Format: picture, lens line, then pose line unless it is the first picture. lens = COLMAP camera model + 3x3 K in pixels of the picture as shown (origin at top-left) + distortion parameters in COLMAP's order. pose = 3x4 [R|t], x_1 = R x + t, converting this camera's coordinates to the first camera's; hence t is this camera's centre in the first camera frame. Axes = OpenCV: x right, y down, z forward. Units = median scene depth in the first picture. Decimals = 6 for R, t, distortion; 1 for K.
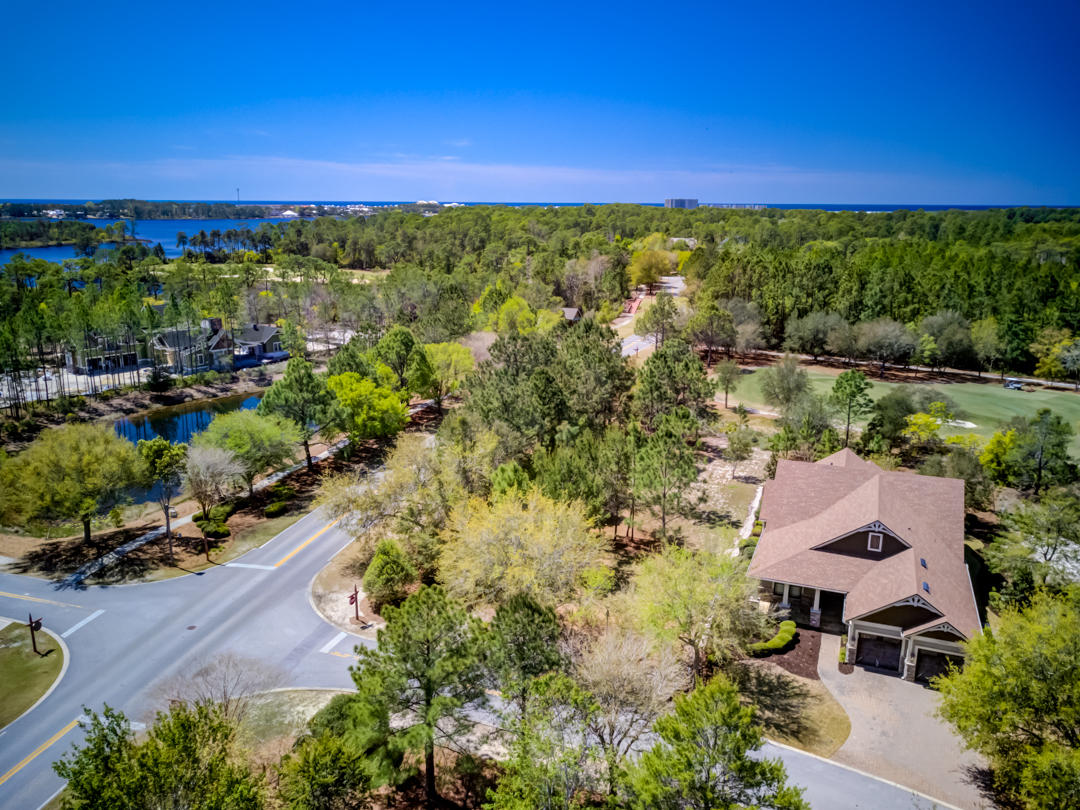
lens RADIAL K [[817.9, 0, 536.7], [0, 817.9, 409.4], [0, 0, 1]] dist [0.016653, -0.028667]
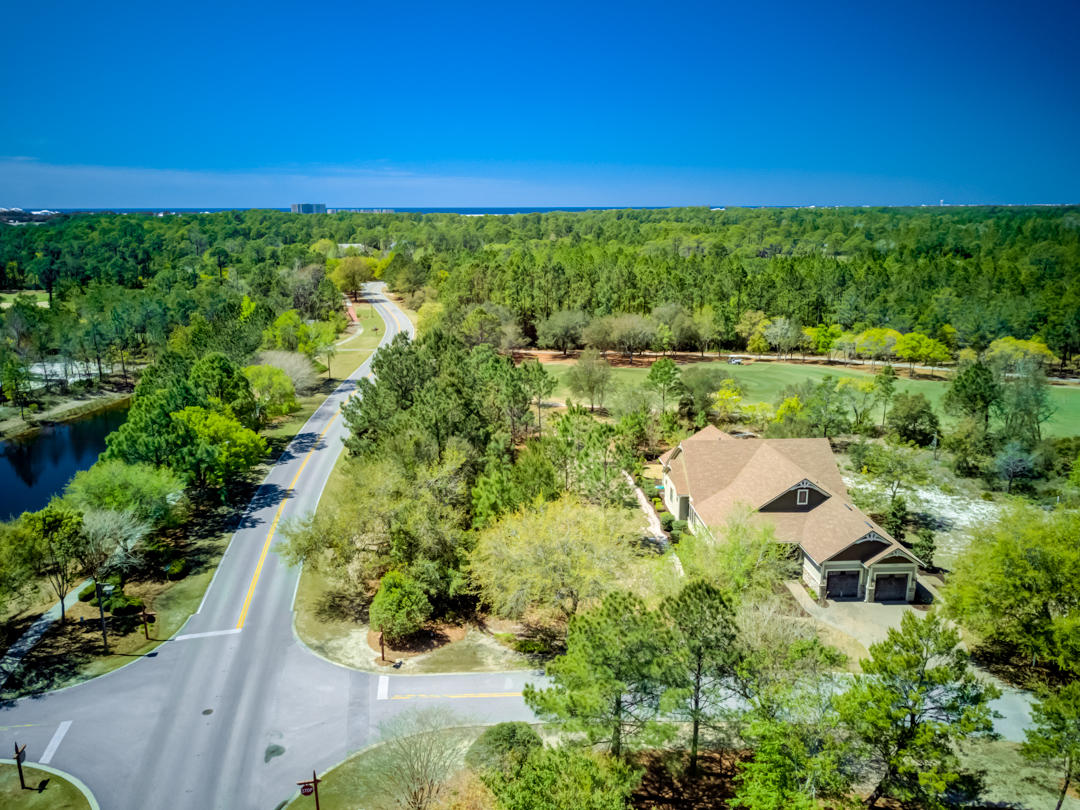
lens RADIAL K [[817.9, 0, 536.8], [0, 817.9, 403.8], [0, 0, 1]] dist [0.016653, -0.028667]
pose [[0.910459, -0.104152, 0.400270, -0.212851], [0.108879, 0.993994, 0.010985, -0.015560], [-0.399010, 0.033580, 0.916331, 0.026850]]
